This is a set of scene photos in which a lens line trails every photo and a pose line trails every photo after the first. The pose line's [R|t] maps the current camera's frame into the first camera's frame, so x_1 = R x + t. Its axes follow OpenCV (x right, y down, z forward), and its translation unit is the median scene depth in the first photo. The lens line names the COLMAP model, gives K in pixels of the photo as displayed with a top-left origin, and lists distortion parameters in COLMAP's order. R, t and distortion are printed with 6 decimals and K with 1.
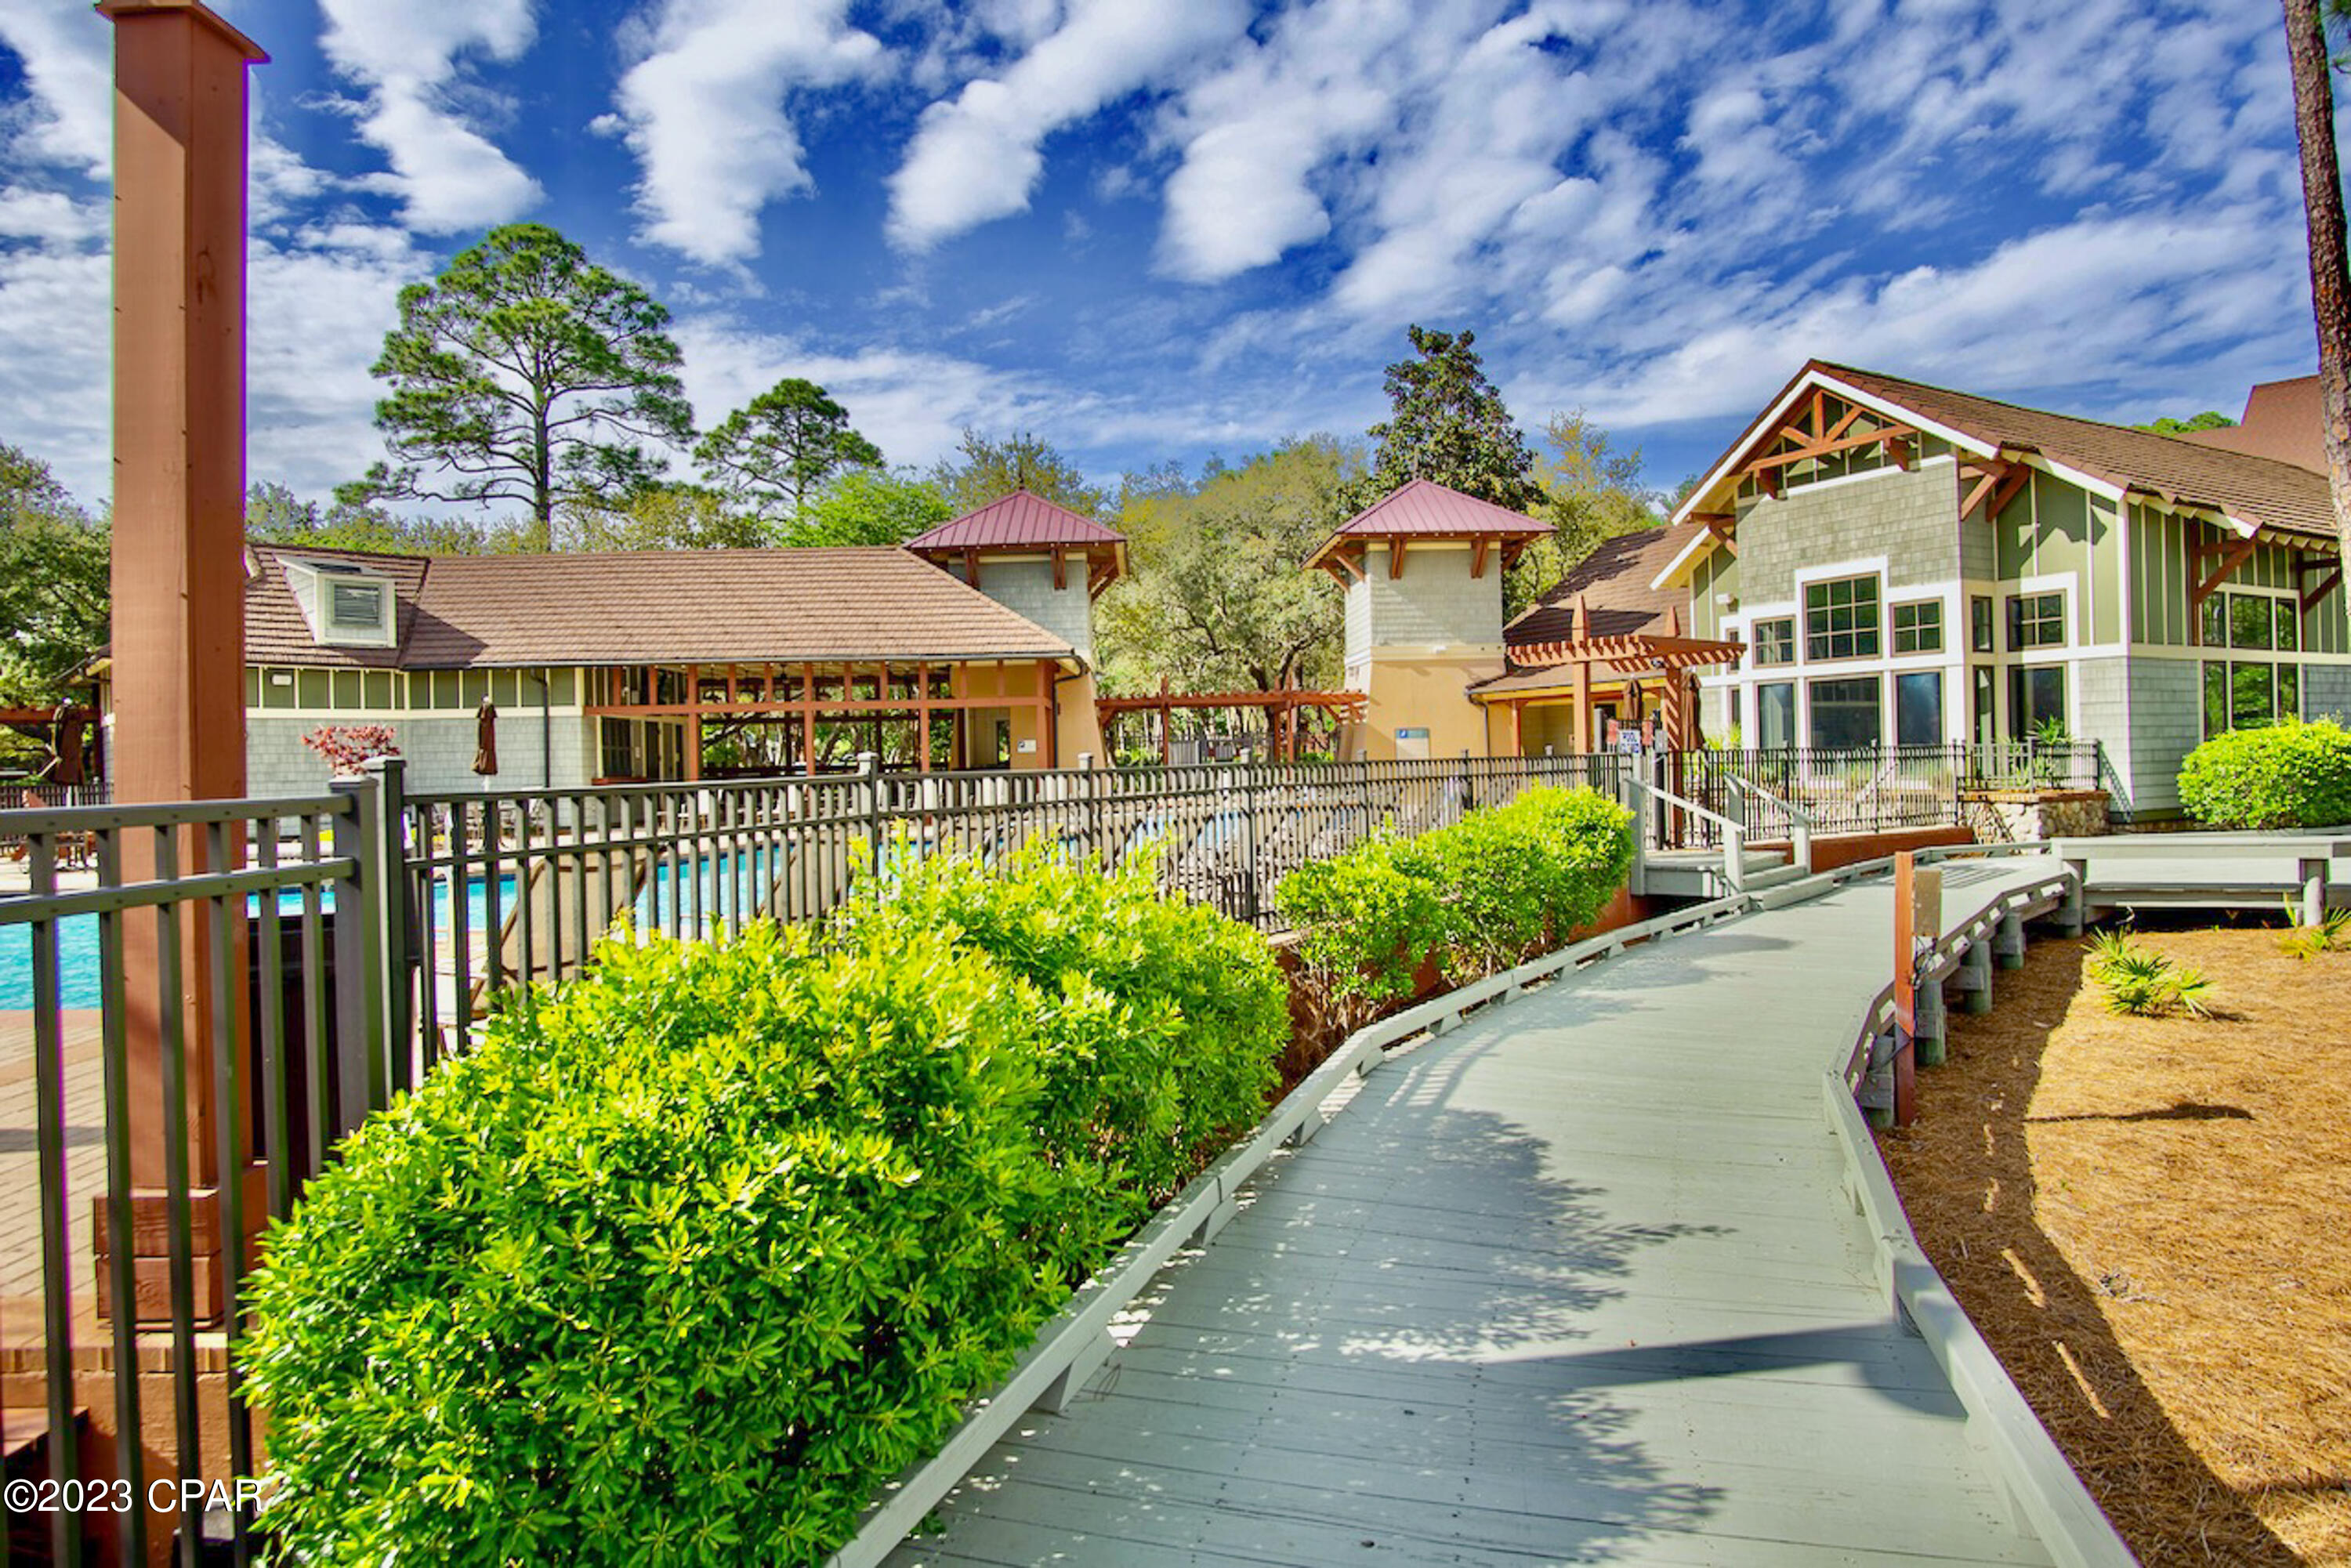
lens RADIAL K [[1272.4, 0, 1171.8], [0, 1272.4, 763.0], [0, 0, 1]] dist [-0.040534, 0.010580]
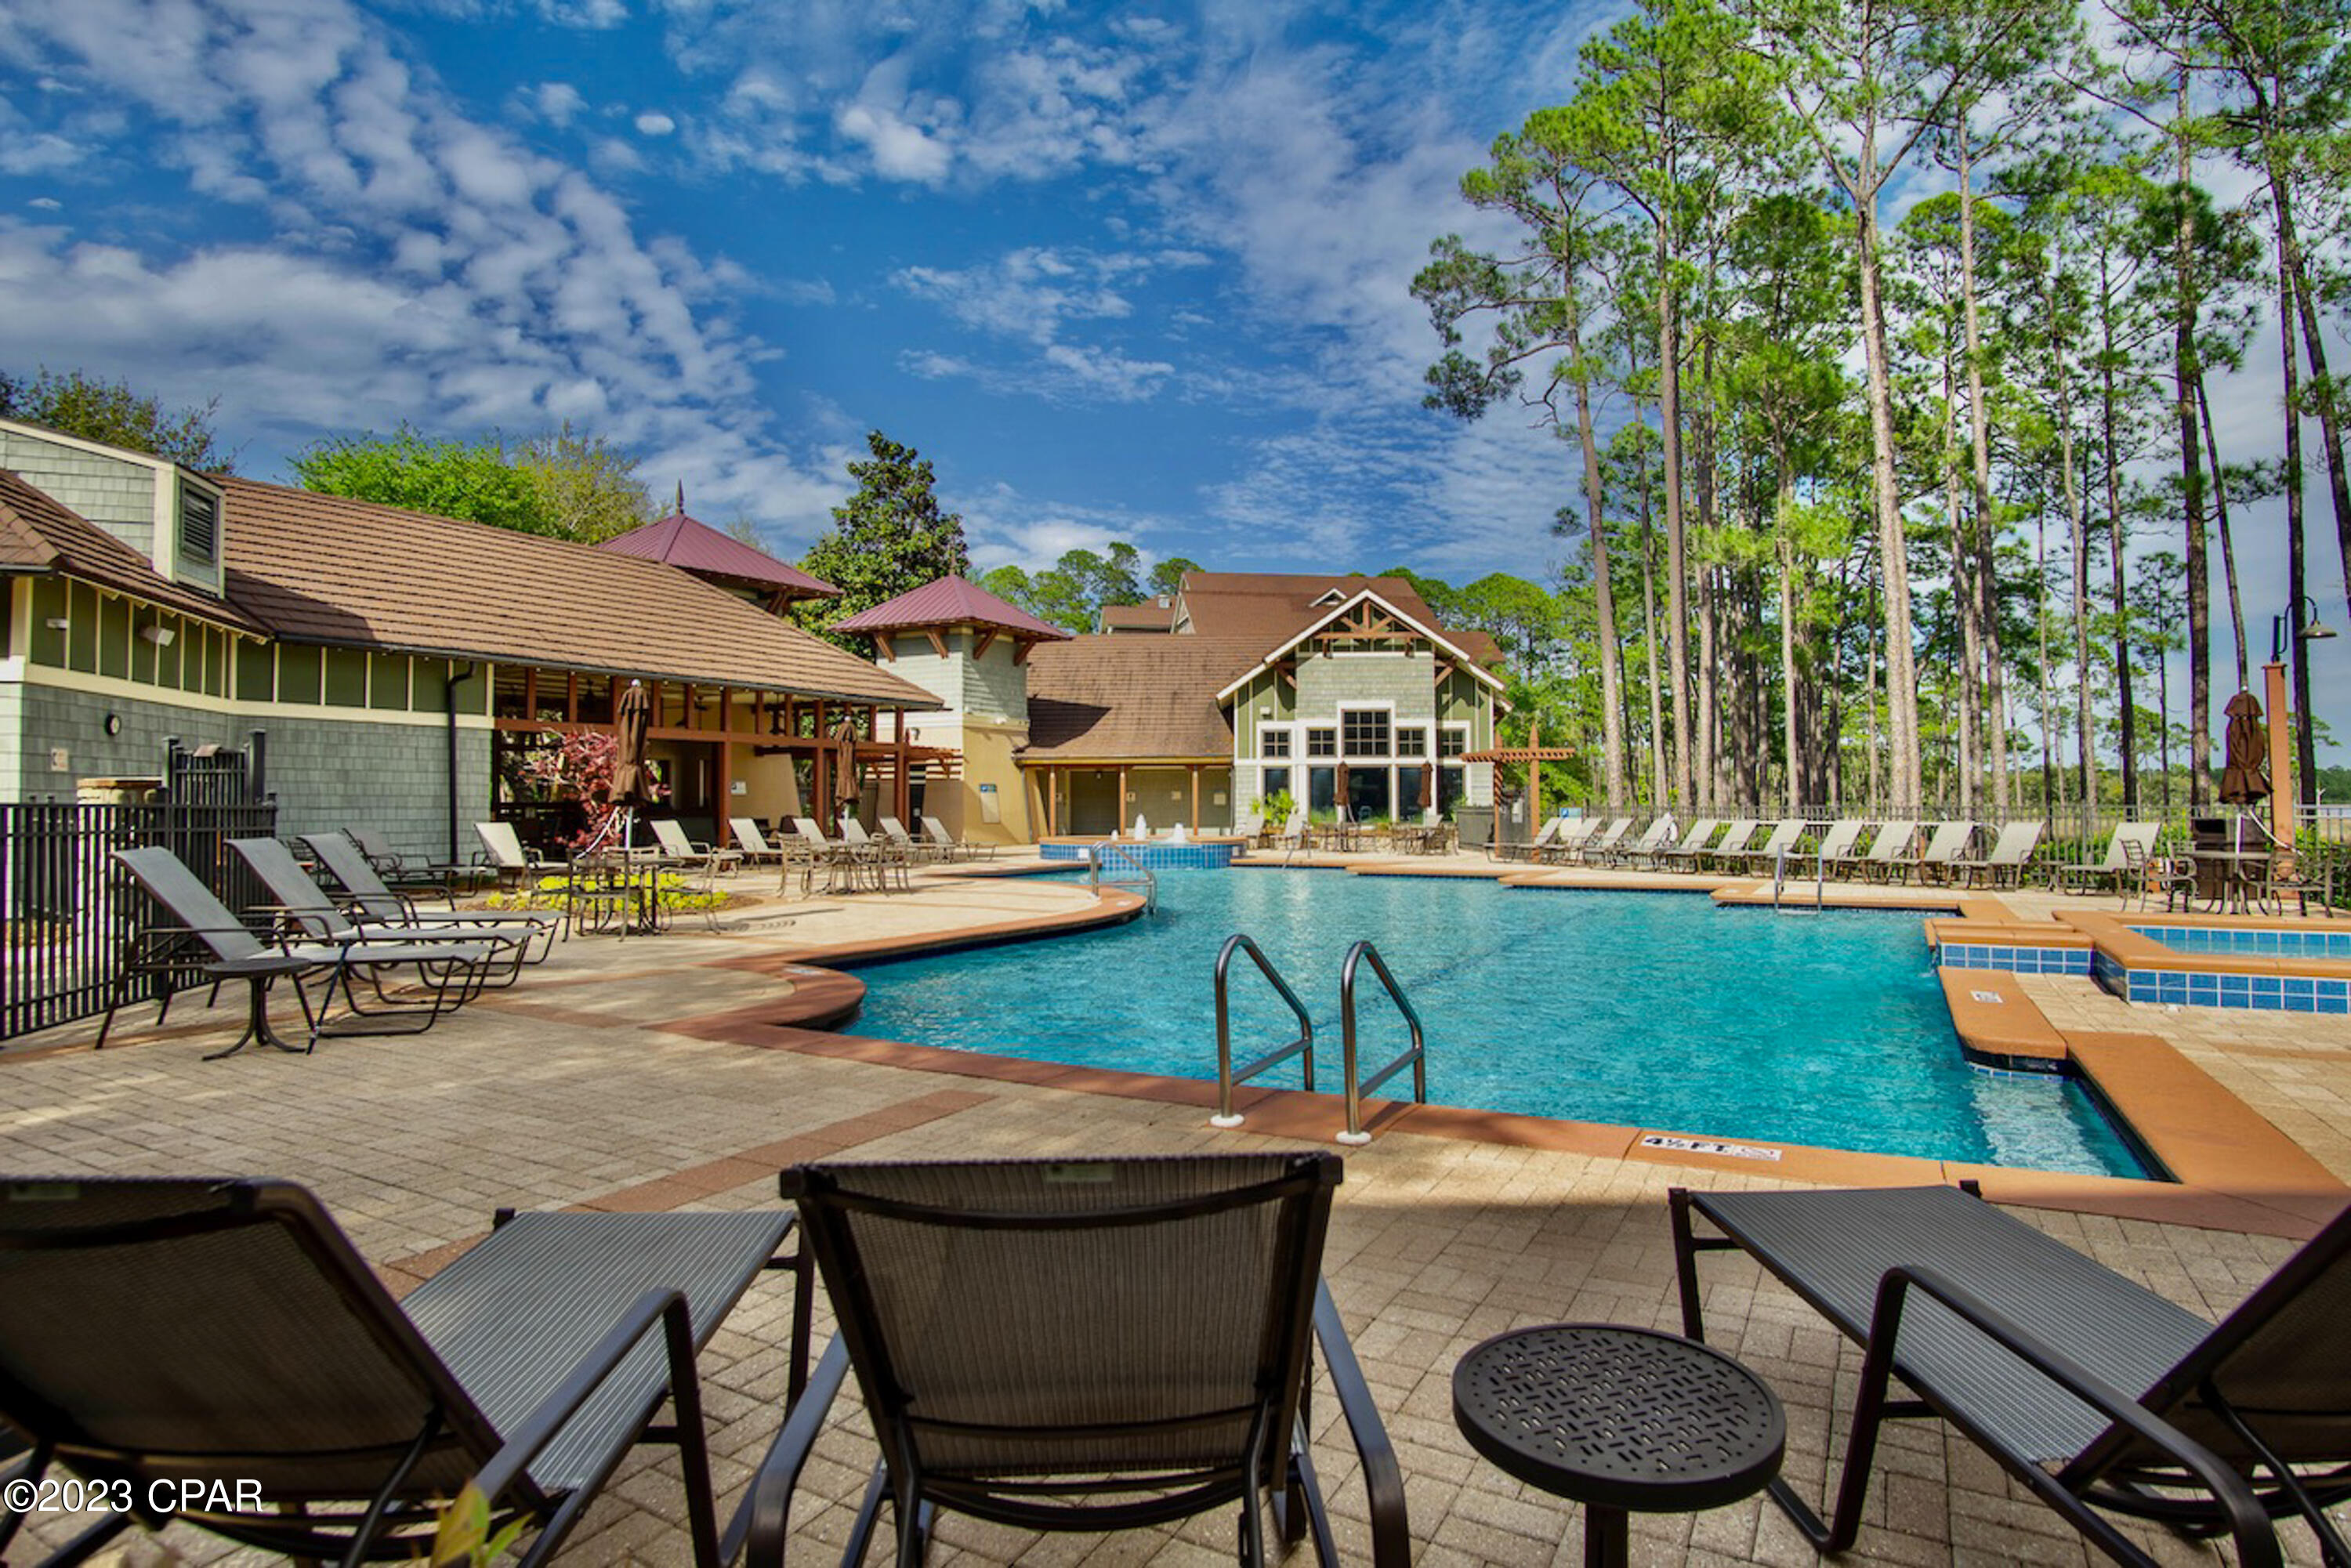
lens RADIAL K [[1292.0, 0, 1171.3], [0, 1292.0, 793.9], [0, 0, 1]] dist [-0.041142, 0.010848]
pose [[0.507513, 0.031066, 0.861084, -1.098624], [-0.007857, 0.999475, -0.031428, 0.027312], [-0.861608, 0.009185, 0.507490, 0.311560]]
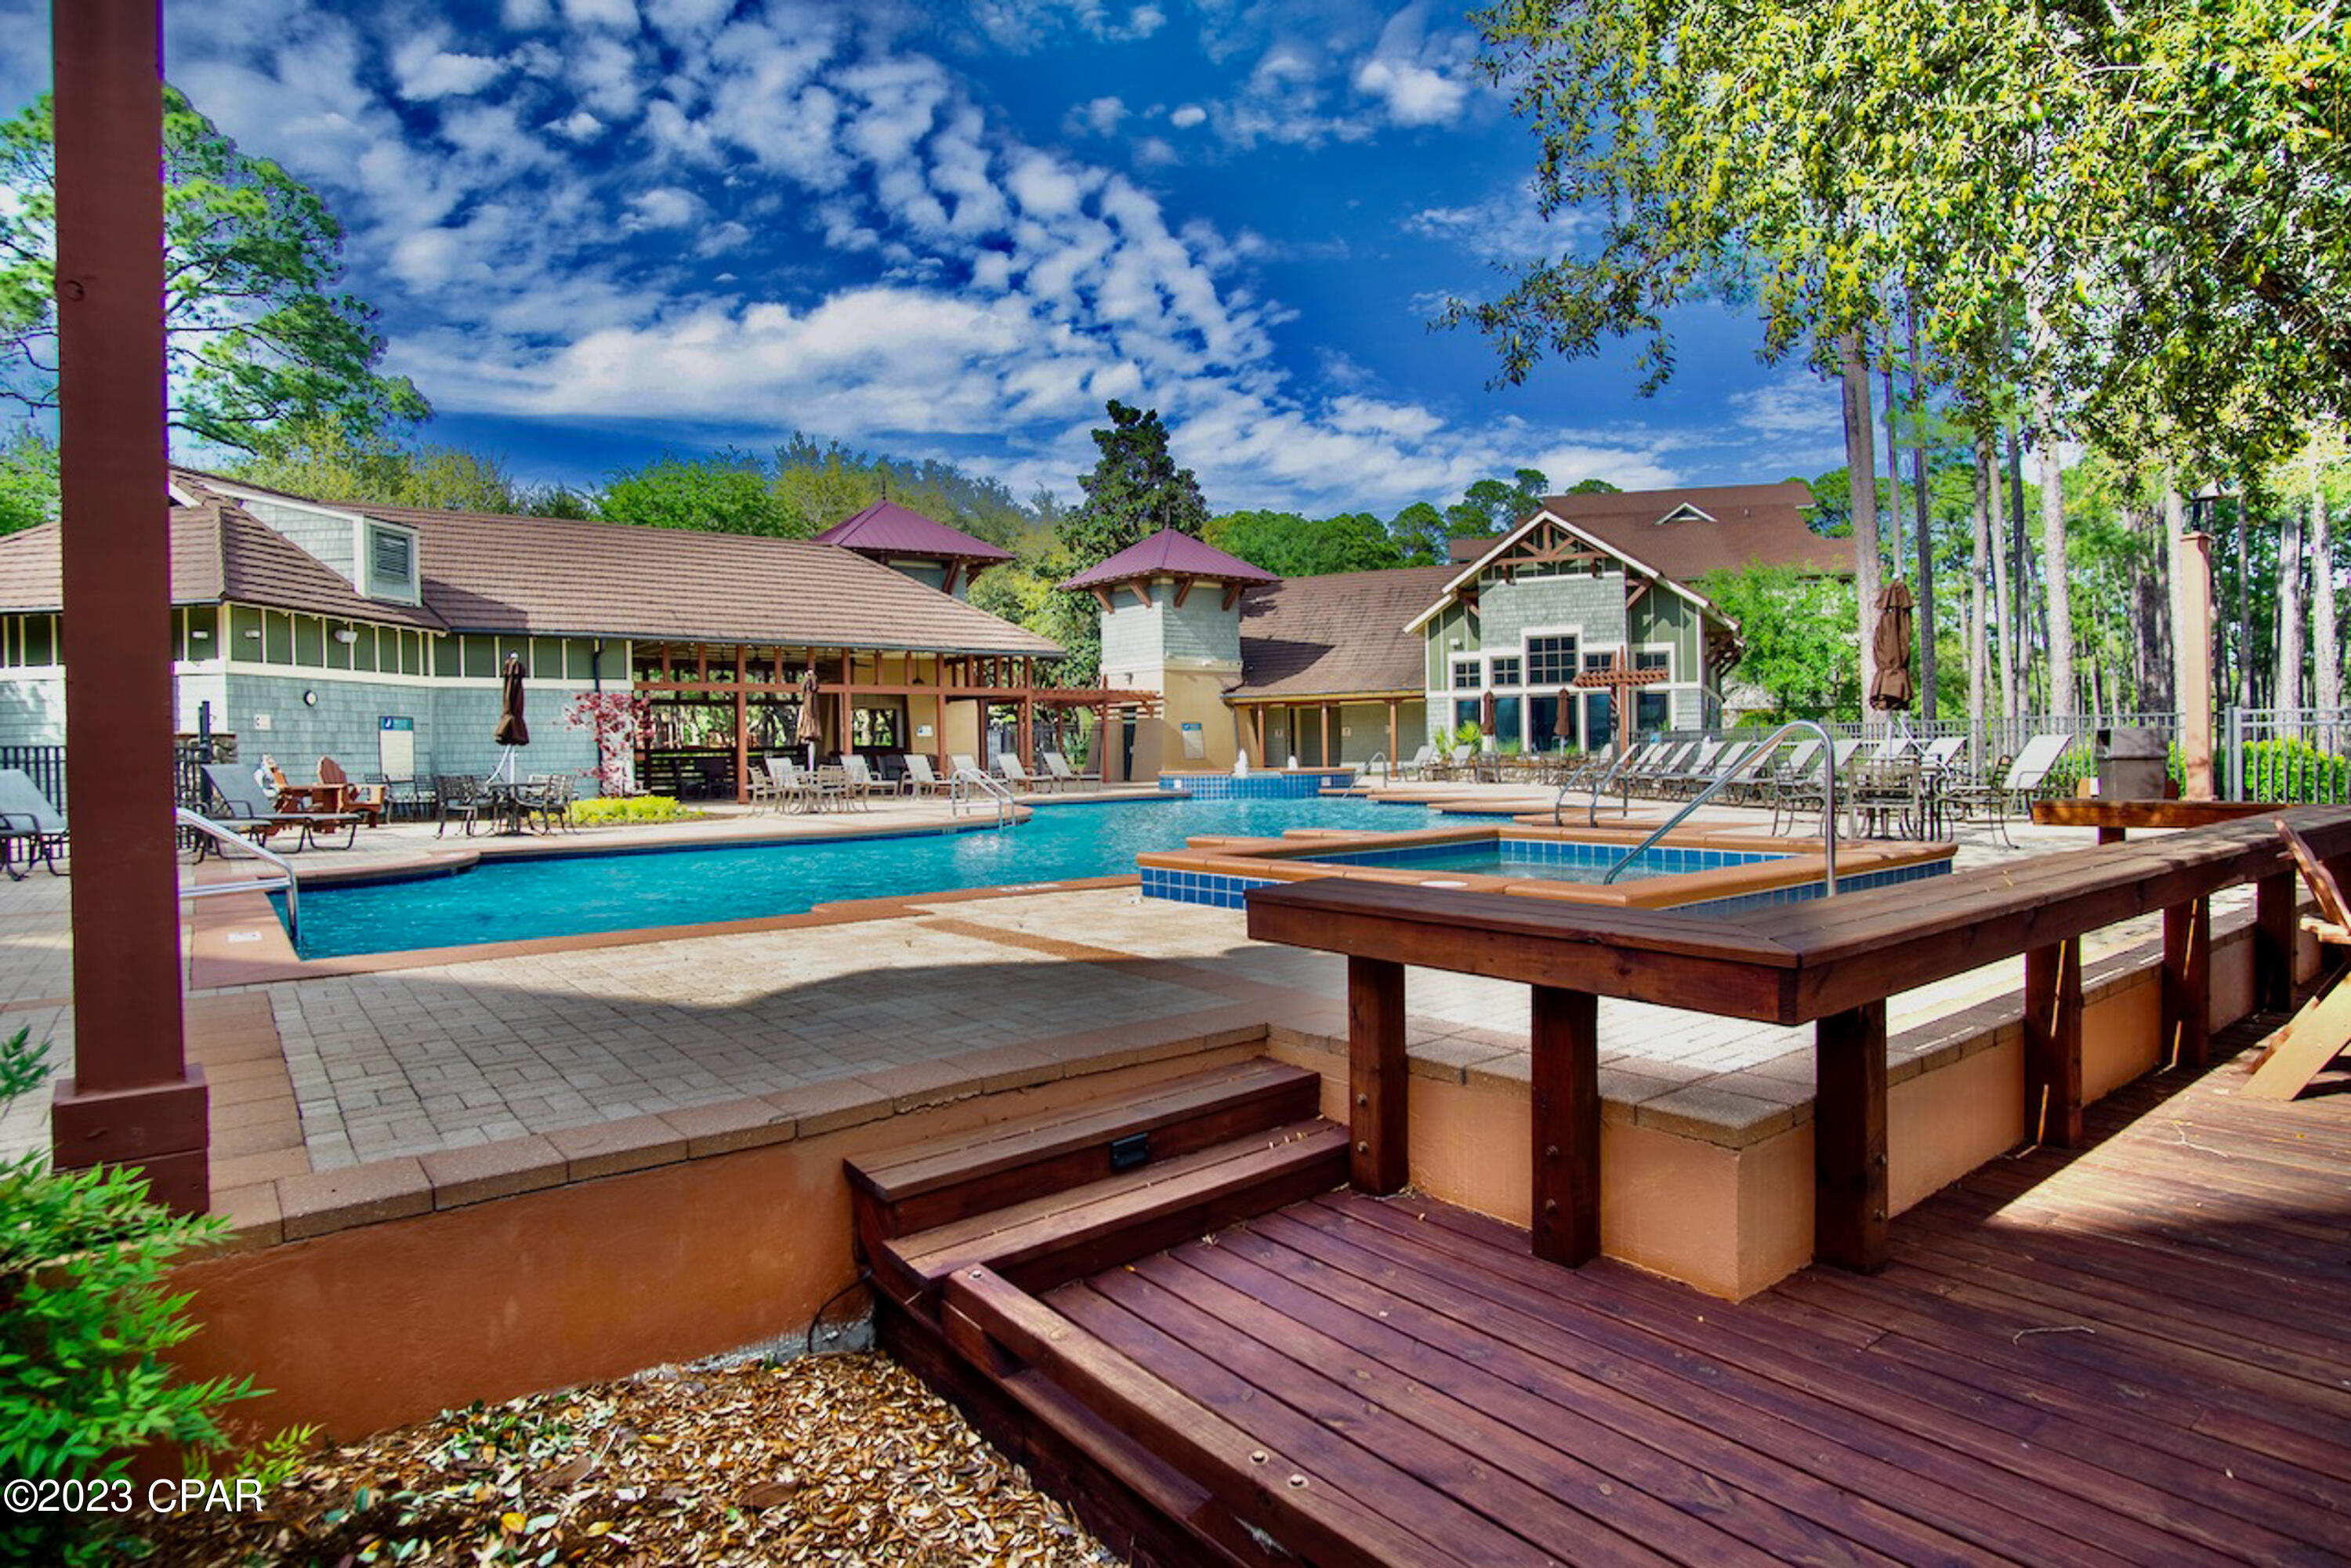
lens RADIAL K [[1272.4, 0, 1171.8], [0, 1272.4, 763.0], [0, 0, 1]] dist [-0.040534, 0.010580]
pose [[0.806577, 0.002916, 0.591122, -0.840063], [0.000463, 0.999984, -0.005565, 0.030483], [-0.591129, 0.004762, 0.806563, -0.060276]]
